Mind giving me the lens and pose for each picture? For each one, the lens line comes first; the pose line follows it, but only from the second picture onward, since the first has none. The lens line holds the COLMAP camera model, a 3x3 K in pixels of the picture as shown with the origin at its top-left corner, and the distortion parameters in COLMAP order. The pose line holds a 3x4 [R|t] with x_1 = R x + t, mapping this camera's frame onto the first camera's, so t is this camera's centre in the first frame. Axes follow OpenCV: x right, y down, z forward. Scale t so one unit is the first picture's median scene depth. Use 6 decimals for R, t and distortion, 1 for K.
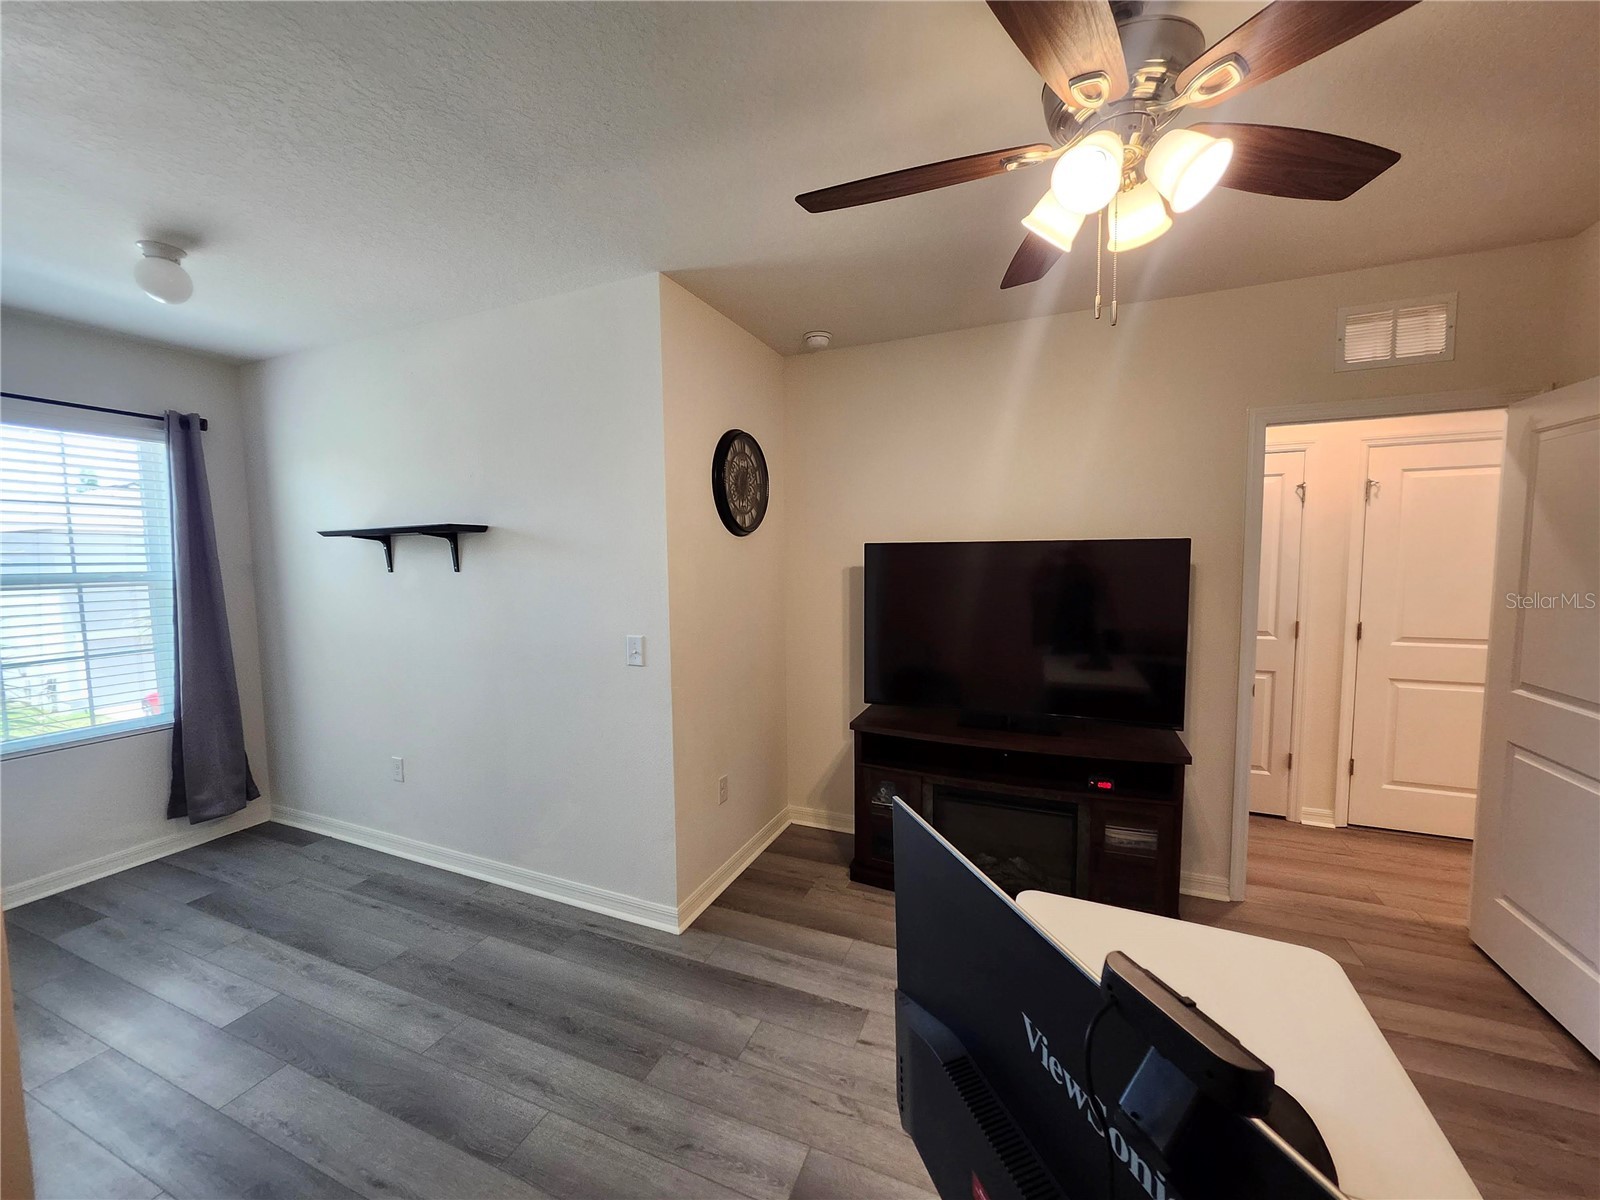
lens RADIAL K [[629.0, 0, 791.8], [0, 629.0, 601.7], [0, 0, 1]] dist [0.001072, 0.000070]
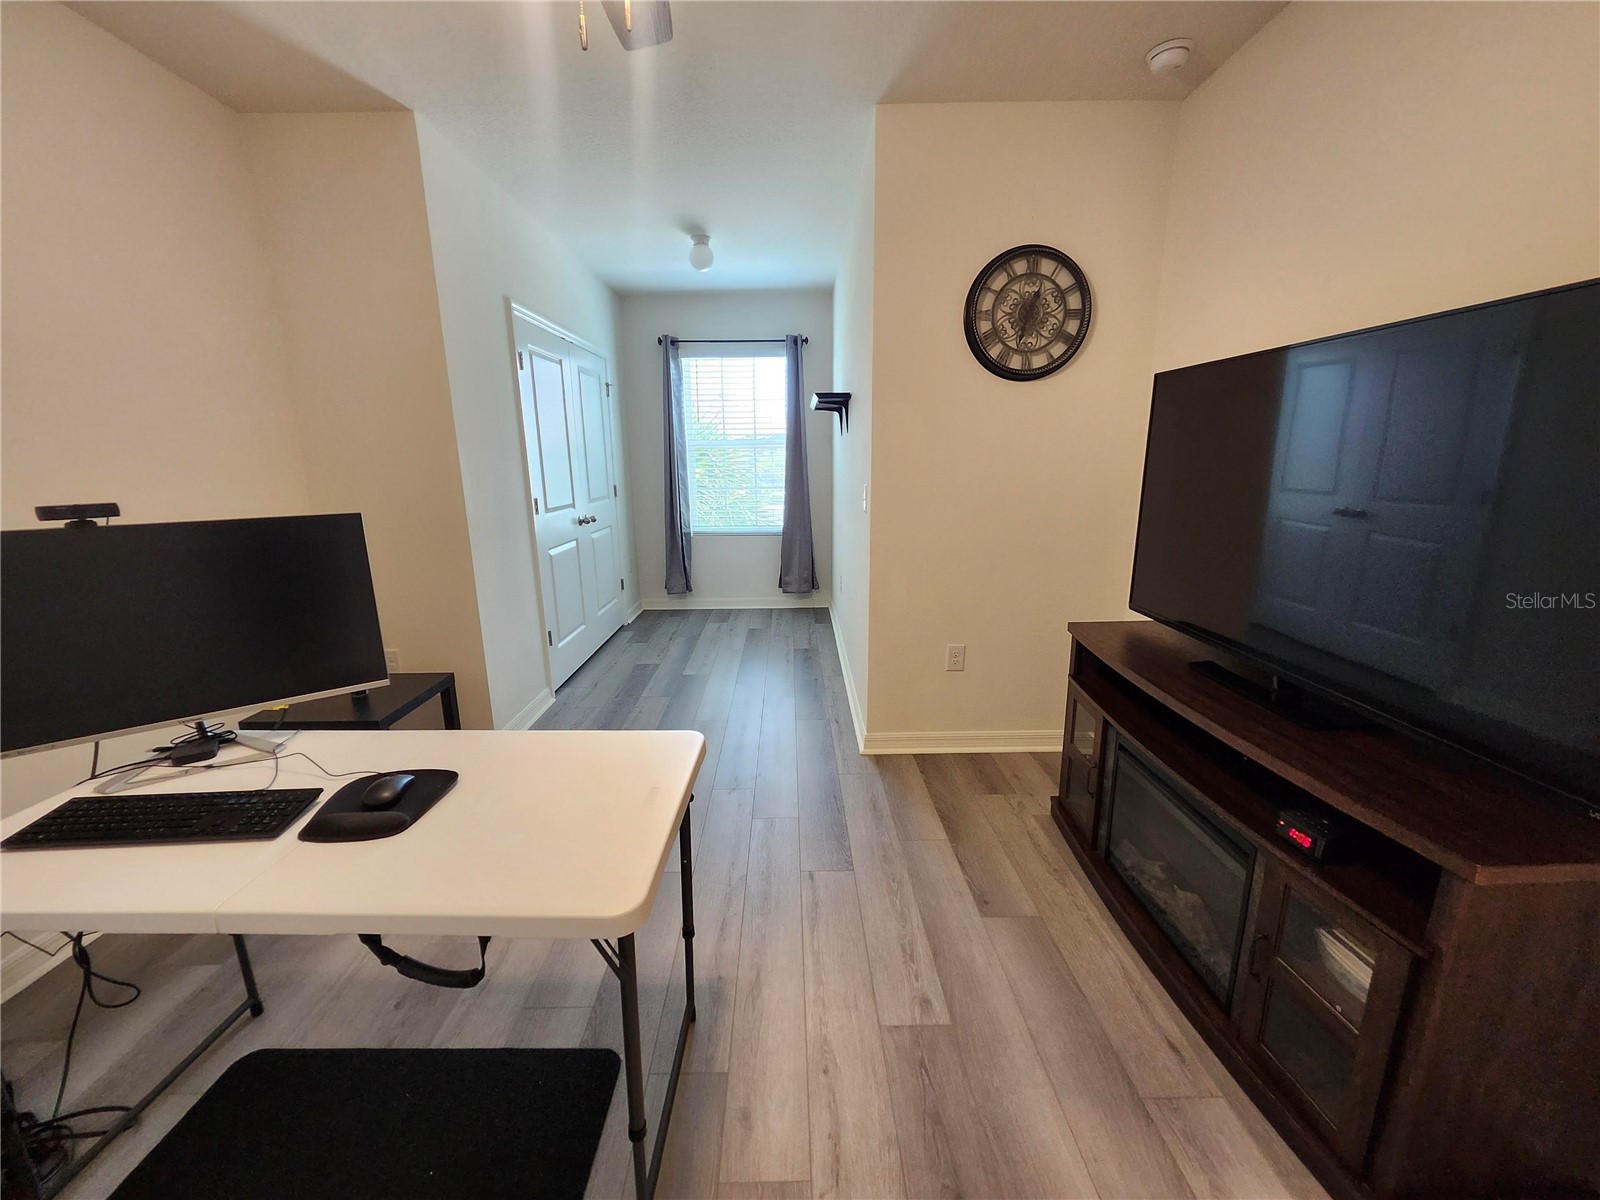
lens RADIAL K [[629.0, 0, 791.8], [0, 629.0, 601.7], [0, 0, 1]] dist [0.001072, 0.000070]
pose [[0.398764, 0.212875, -0.892004, 0.610977], [-0.061816, 0.976712, 0.205456, 0.029886], [0.914968, -0.026789, 0.402637, 0.368876]]
